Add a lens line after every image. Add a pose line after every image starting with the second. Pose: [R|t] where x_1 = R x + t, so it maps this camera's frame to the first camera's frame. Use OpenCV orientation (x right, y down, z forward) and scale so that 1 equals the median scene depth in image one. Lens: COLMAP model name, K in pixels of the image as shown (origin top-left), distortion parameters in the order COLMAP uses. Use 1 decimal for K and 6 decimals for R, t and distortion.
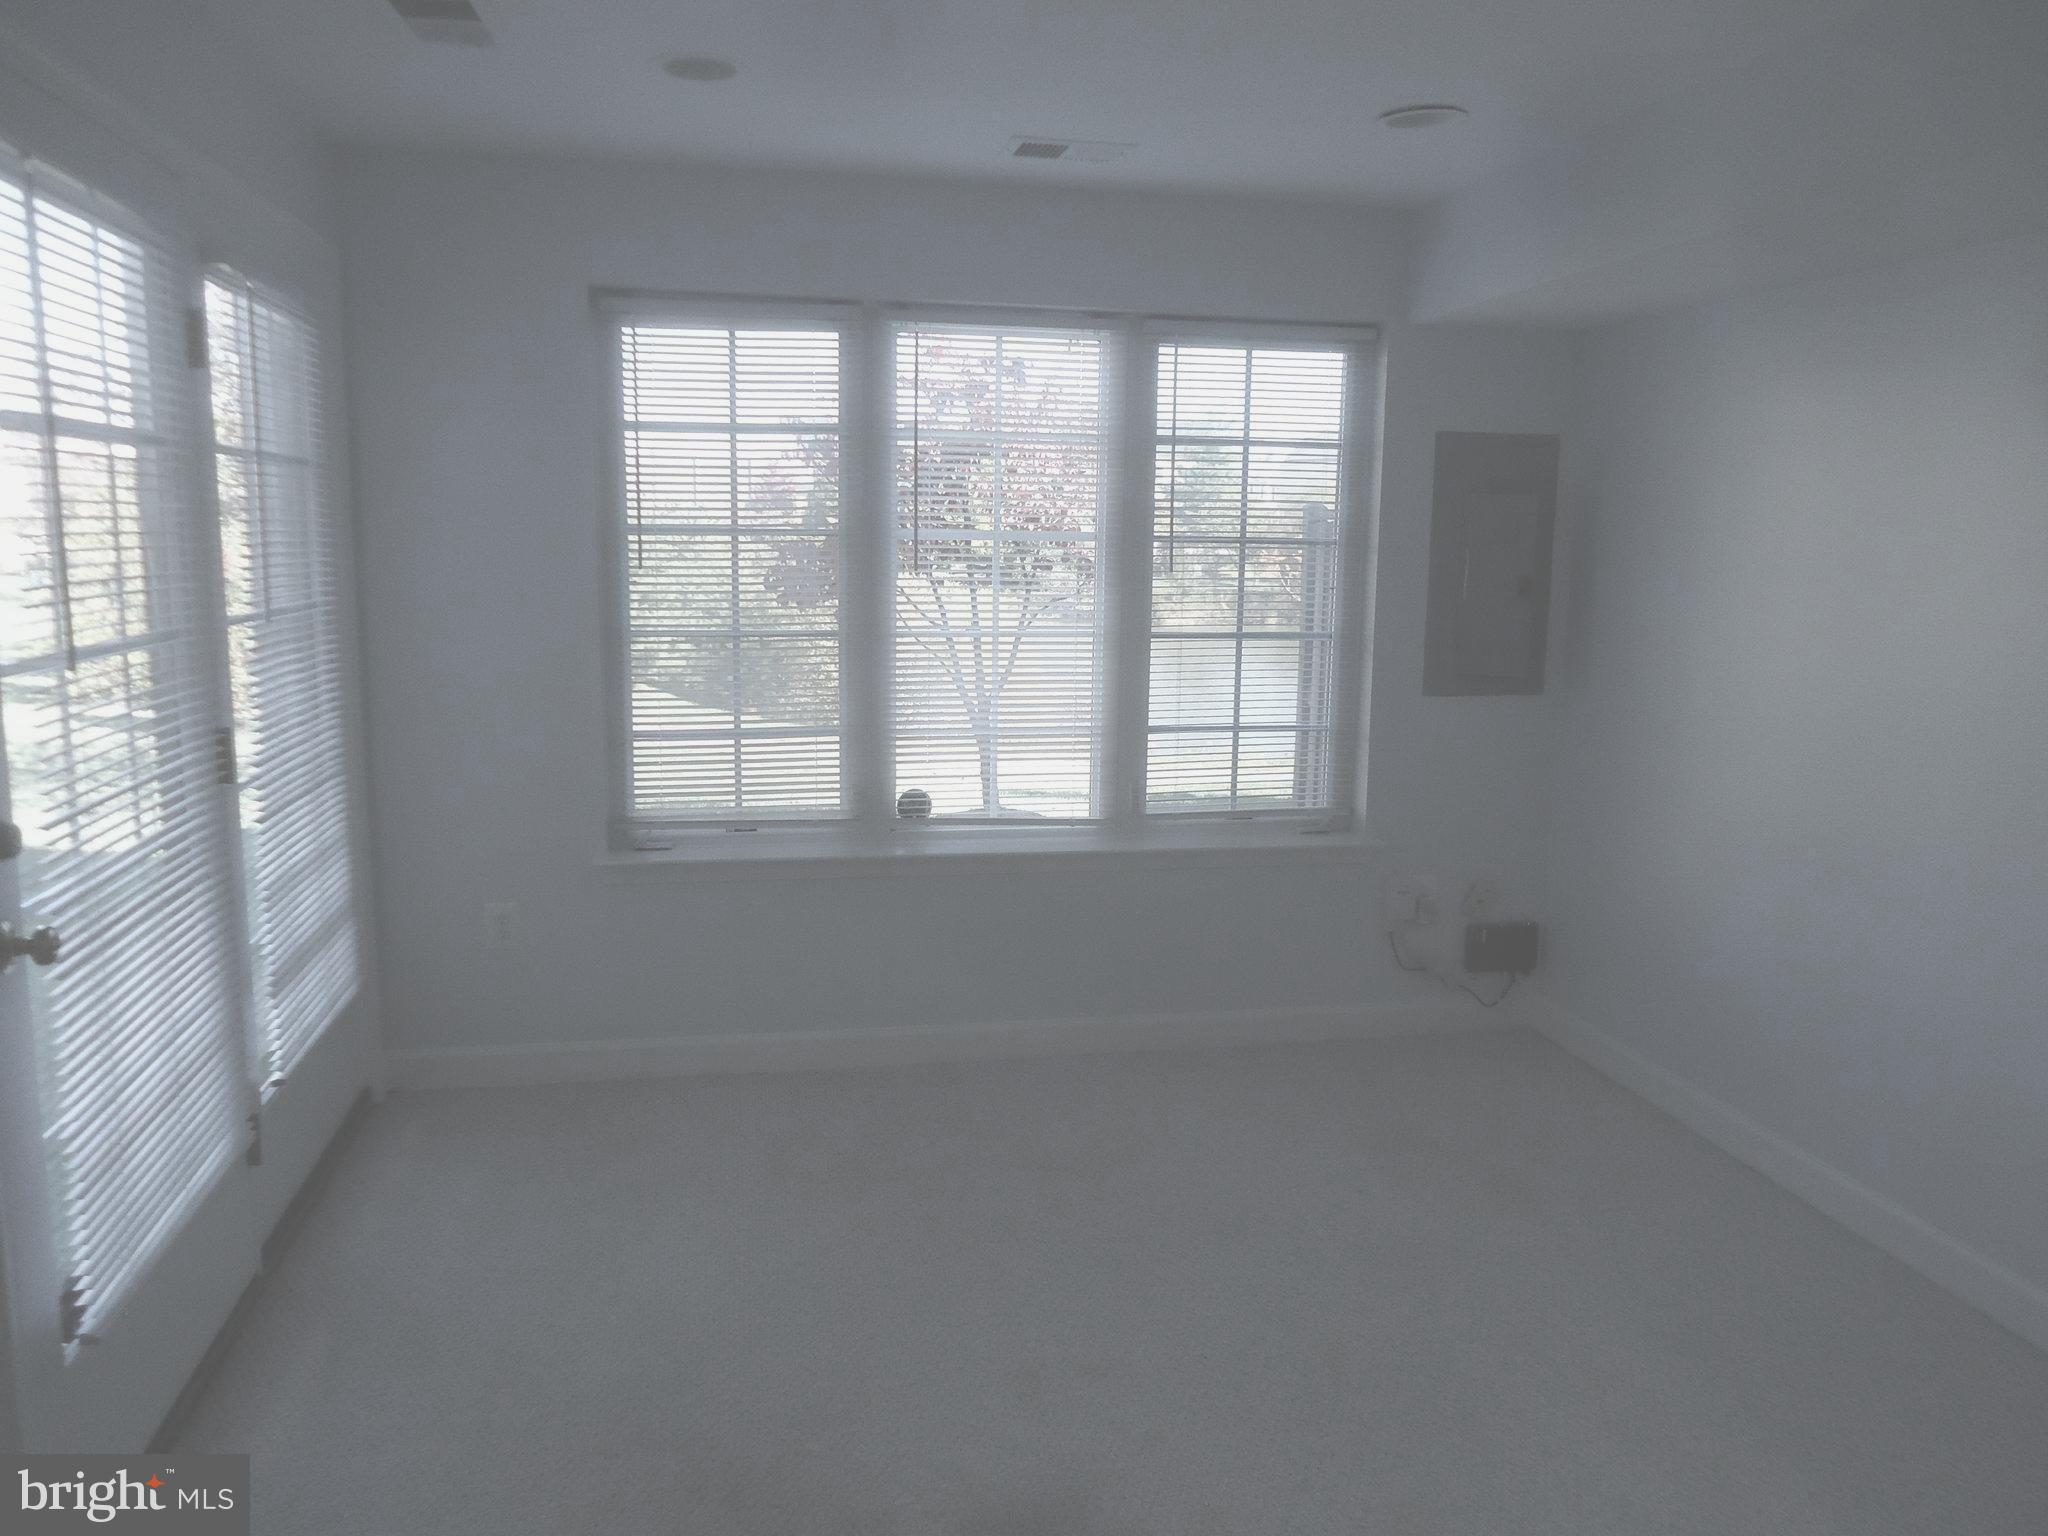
lens RADIAL K [[1455.9, 0, 1033.8], [0, 1455.9, 764.7], [0, 0, 1]] dist [-0.021153, 0.001518]
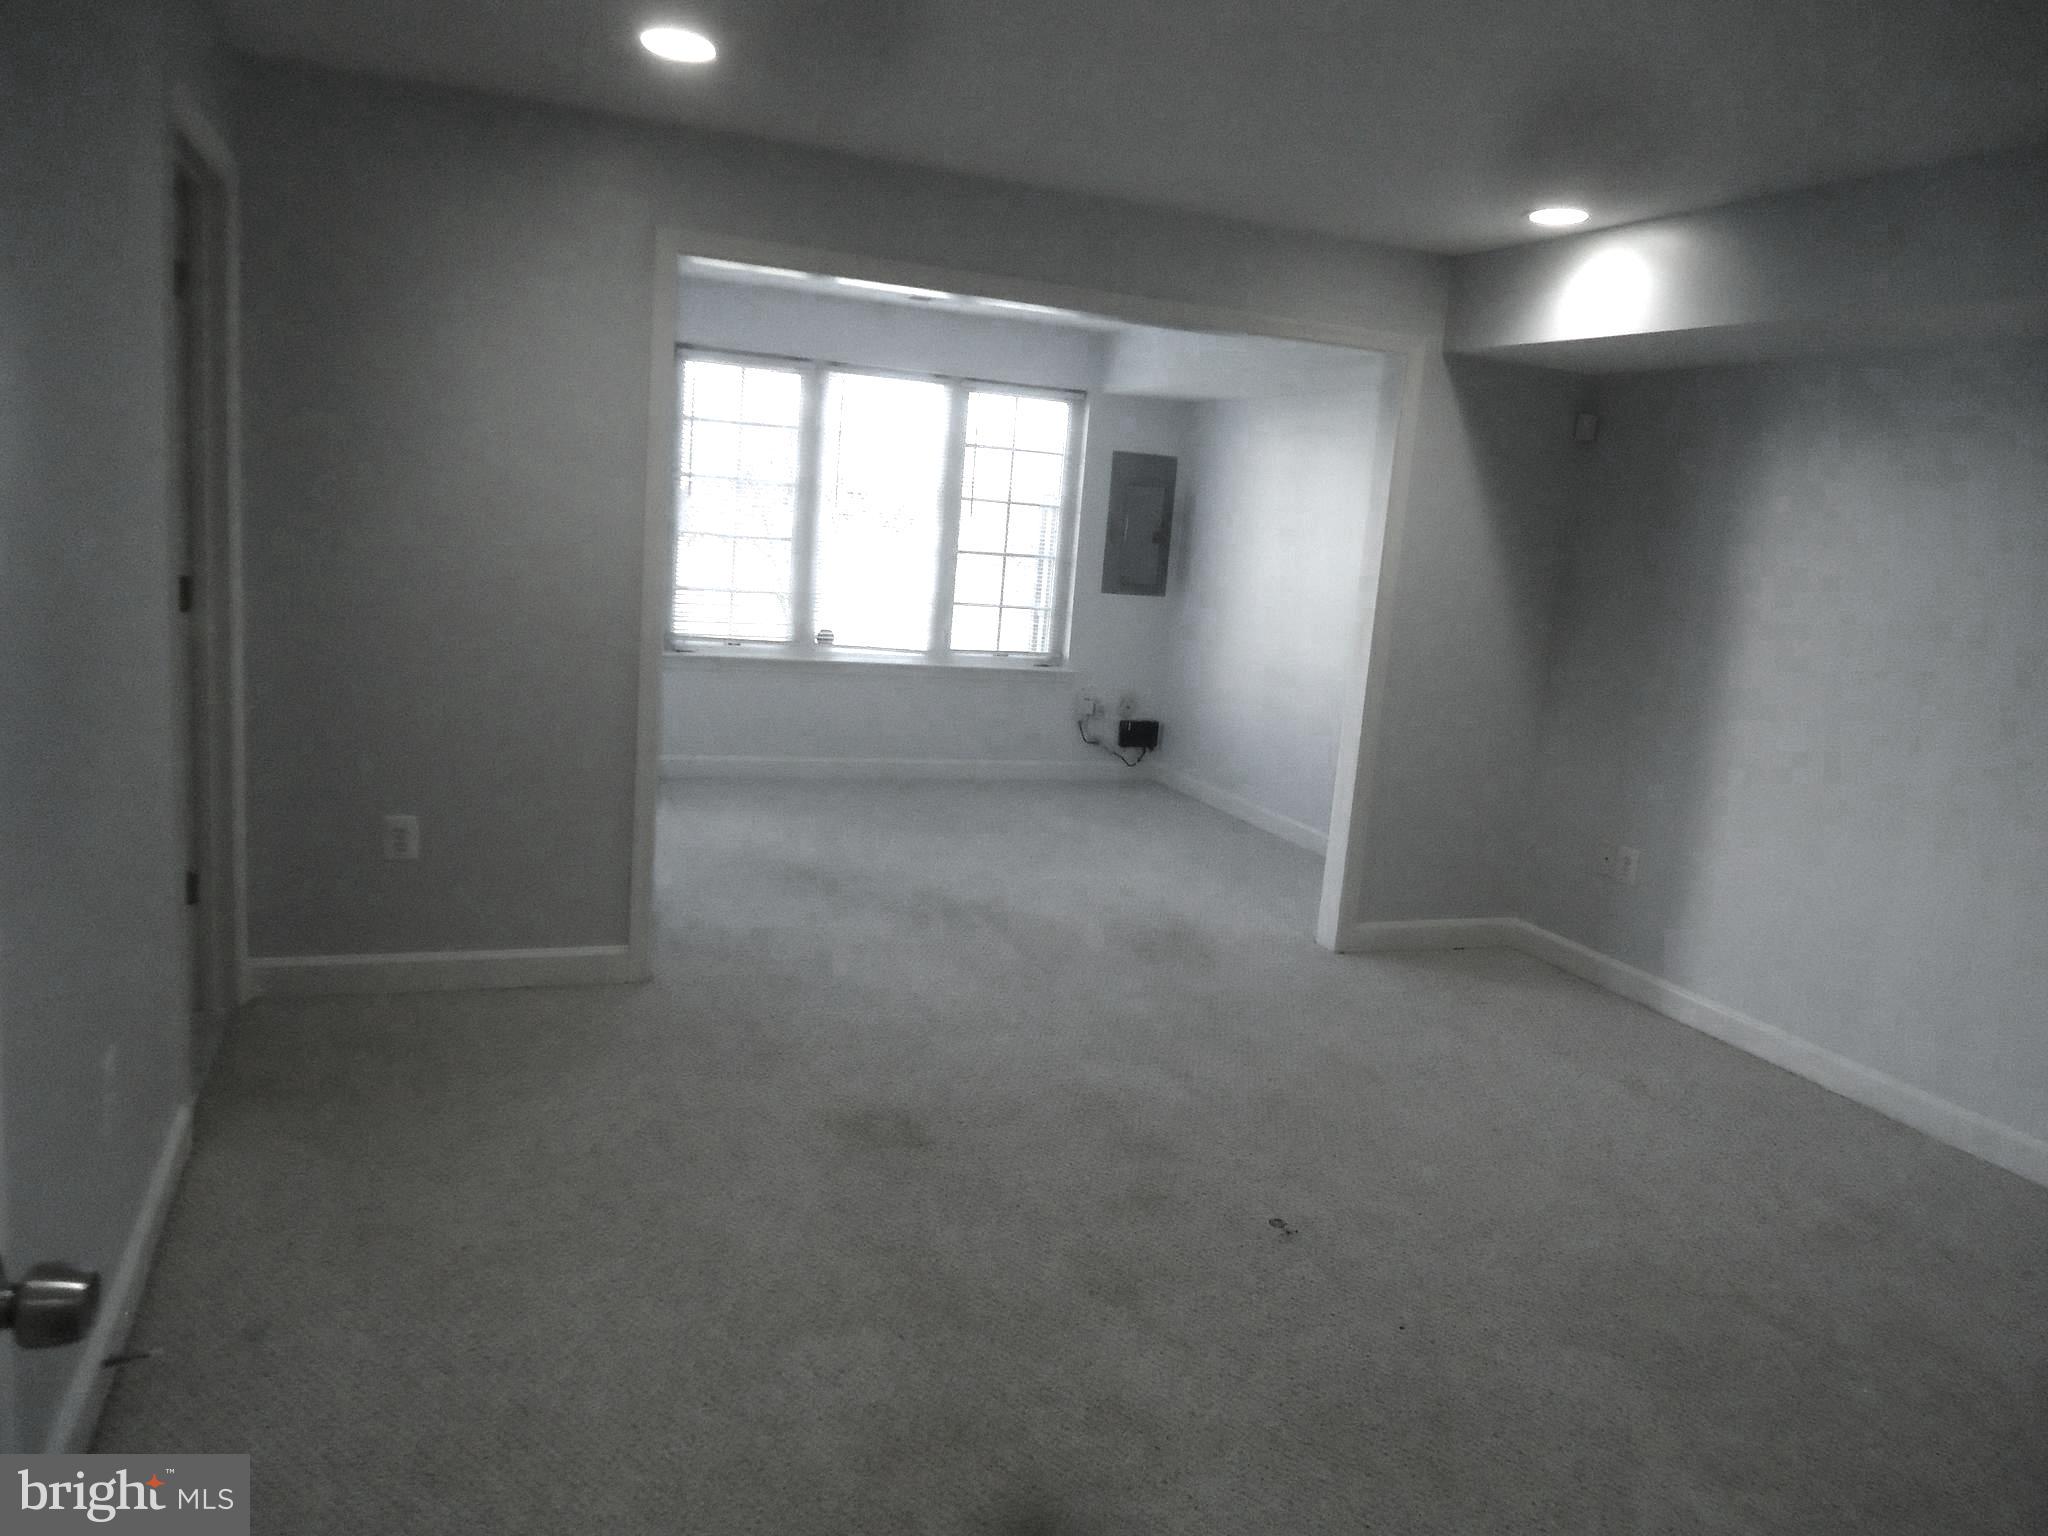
lens RADIAL K [[1455.9, 0, 1015.9], [0, 1455.9, 759.7], [0, 0, 1]] dist [-0.021153, 0.001518]
pose [[0.982591, 0.033387, 0.182757, -0.174837], [-0.038137, 0.999018, 0.022540, 0.130135], [-0.181825, -0.029117, 0.982900, -0.825605]]
